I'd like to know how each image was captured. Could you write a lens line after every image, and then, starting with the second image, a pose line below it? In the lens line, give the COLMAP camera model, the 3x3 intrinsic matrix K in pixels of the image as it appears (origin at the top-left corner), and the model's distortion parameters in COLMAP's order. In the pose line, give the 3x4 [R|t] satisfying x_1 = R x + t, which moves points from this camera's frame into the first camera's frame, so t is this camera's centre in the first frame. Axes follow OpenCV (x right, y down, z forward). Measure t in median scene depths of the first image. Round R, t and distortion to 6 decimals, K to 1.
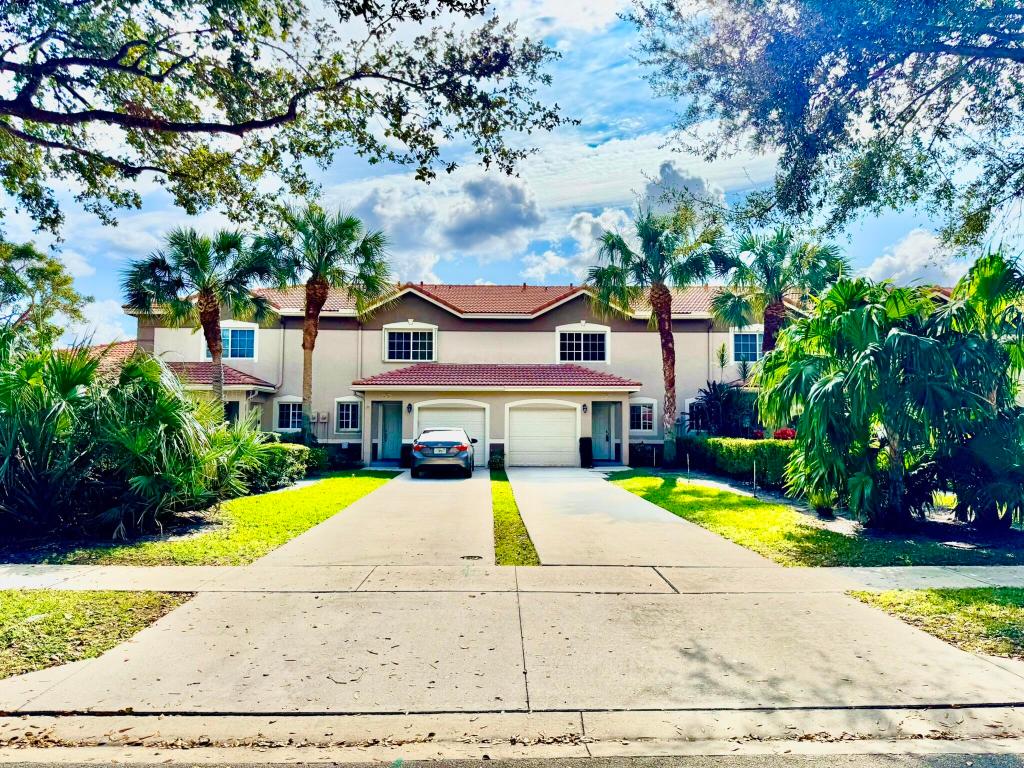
lens RADIAL K [[723.2, 0, 506.7], [0, 723.2, 385.3], [0, 0, 1]] dist [0.047037, -0.056198]
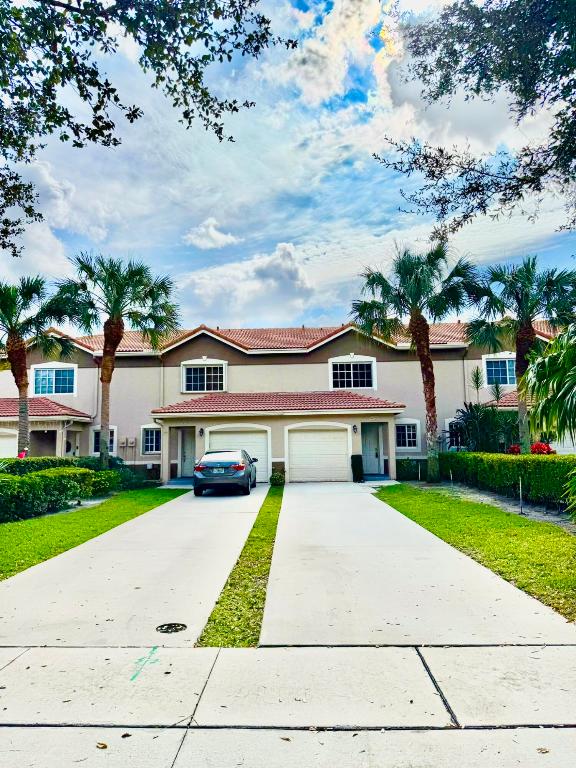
lens RADIAL K [[542.4, 0, 279.9], [0, 542.4, 383.8], [0, 0, 1]] dist [0.047037, -0.056198]
pose [[0.998537, -0.027075, -0.046810, 0.032154], [0.024350, 0.998030, -0.057826, 0.007628], [0.048283, 0.056601, 0.997229, 0.144586]]
